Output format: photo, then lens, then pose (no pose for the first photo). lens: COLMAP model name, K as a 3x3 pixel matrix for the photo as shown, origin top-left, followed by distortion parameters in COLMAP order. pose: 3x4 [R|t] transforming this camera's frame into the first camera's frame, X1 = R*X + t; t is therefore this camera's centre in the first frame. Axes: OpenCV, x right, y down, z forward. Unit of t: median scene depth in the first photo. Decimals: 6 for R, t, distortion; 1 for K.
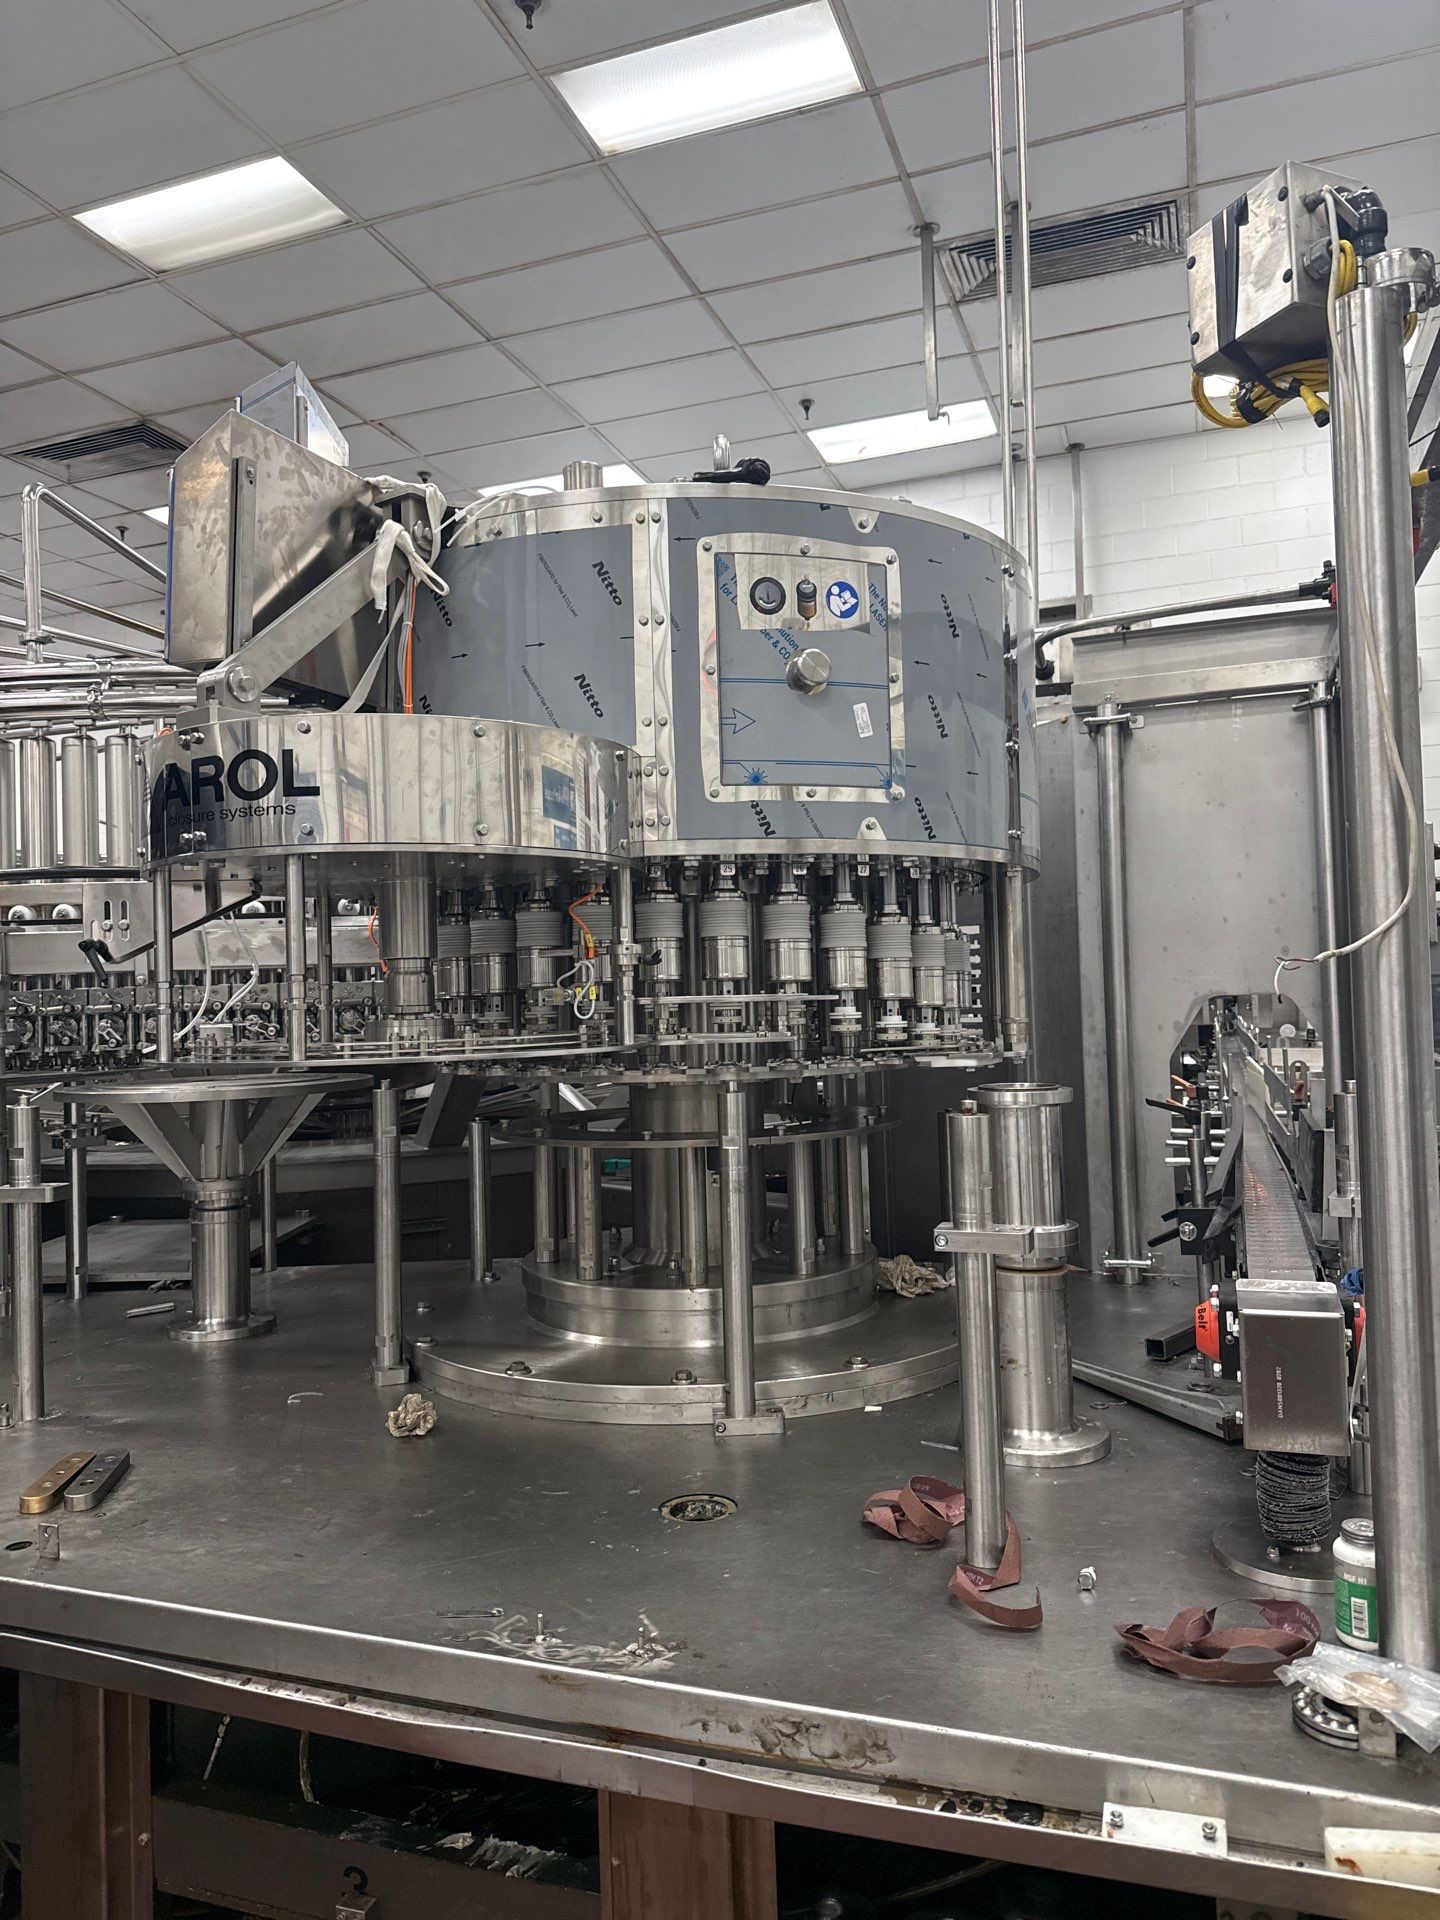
lens RADIAL K [[1358.1, 0, 746.7], [0, 1358.1, 957.4], [0, 0, 1]] dist [0.040013, -0.053816]
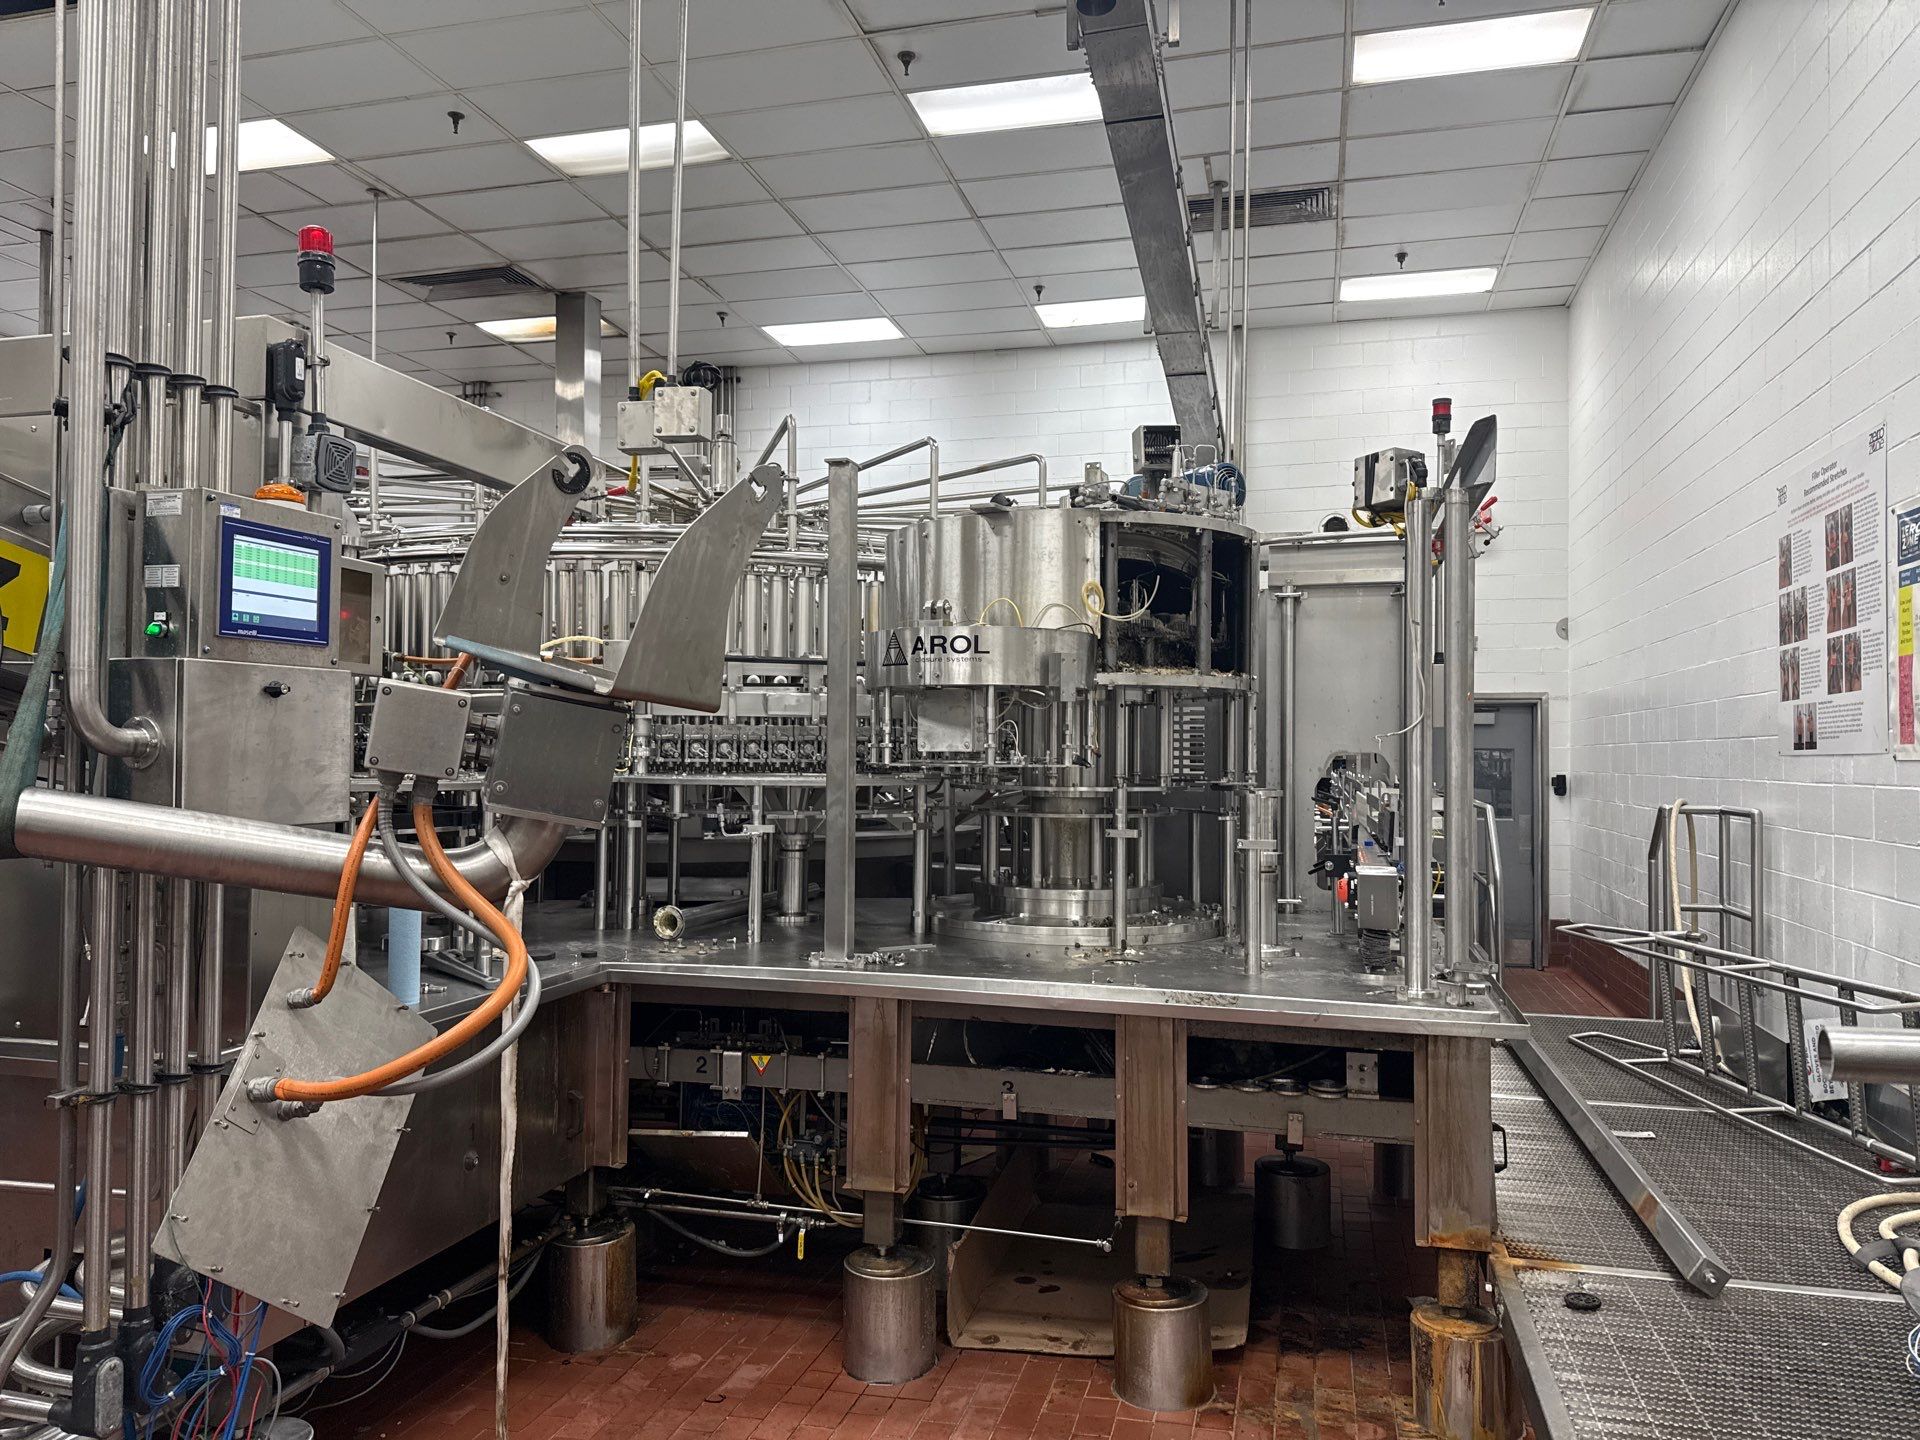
lens RADIAL K [[1358.1, 0, 963.2], [0, 1358.1, 729.8], [0, 0, 1]] dist [0.040013, -0.053816]
pose [[0.996099, 0.039104, 0.079109, -0.171203], [-0.040420, 0.999069, 0.015098, -0.005867], [-0.078445, -0.018237, 0.996752, -0.433927]]
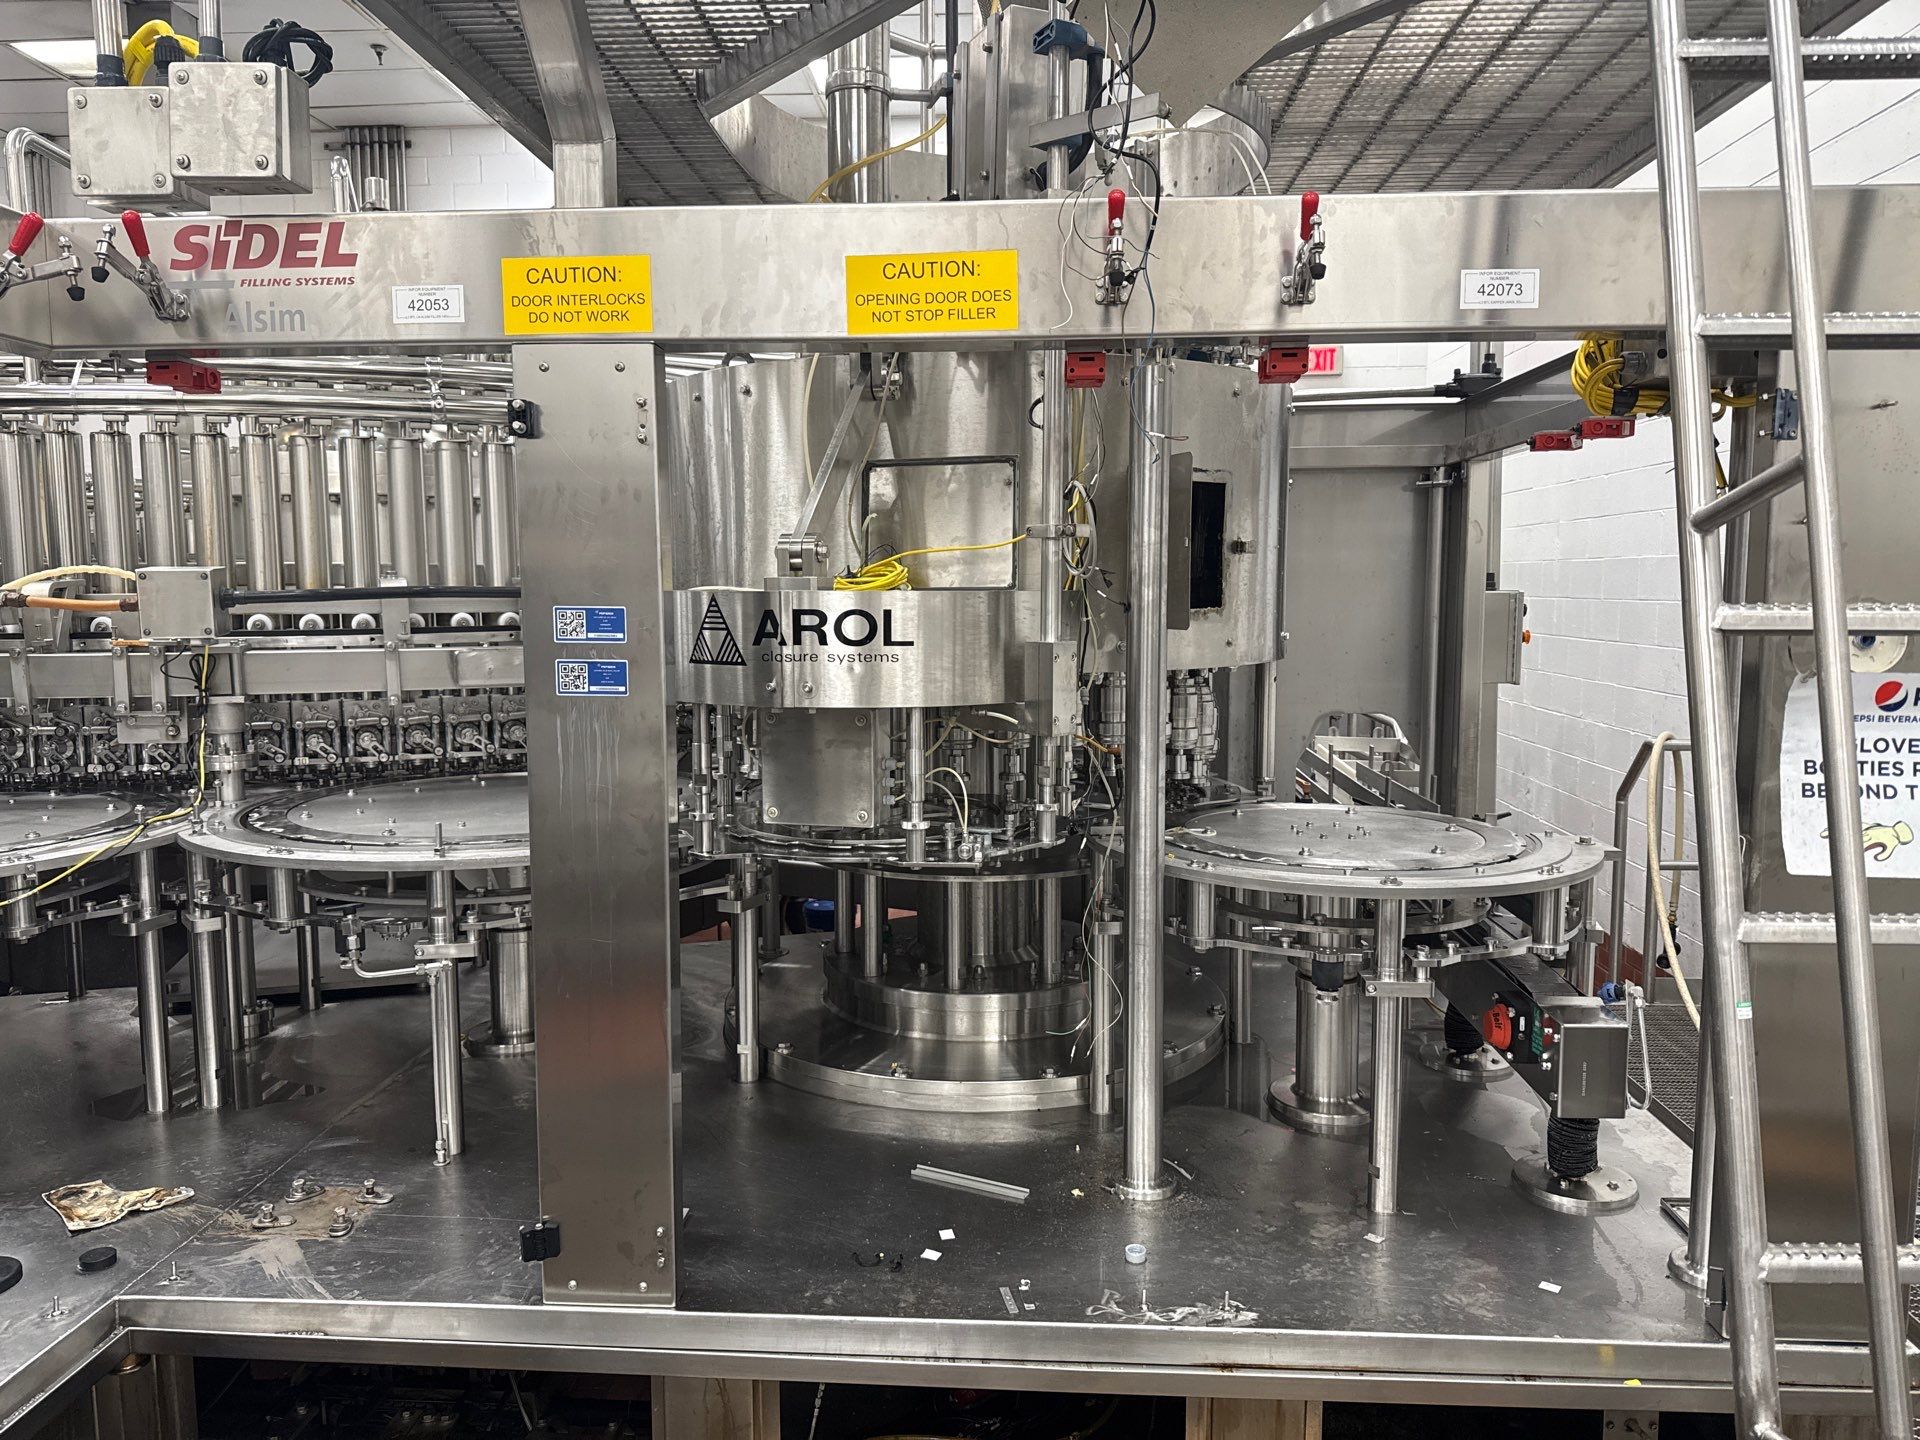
lens RADIAL K [[1373.0, 0, 944.9], [0, 1373.0, 713.3], [0, 0, 1]] dist [0.000873, -0.003950]
pose [[0.963518, 0.003890, 0.267616, -0.192021], [-0.039327, 0.991099, 0.127185, -0.067963], [-0.264739, -0.133070, 0.955095, -0.052502]]
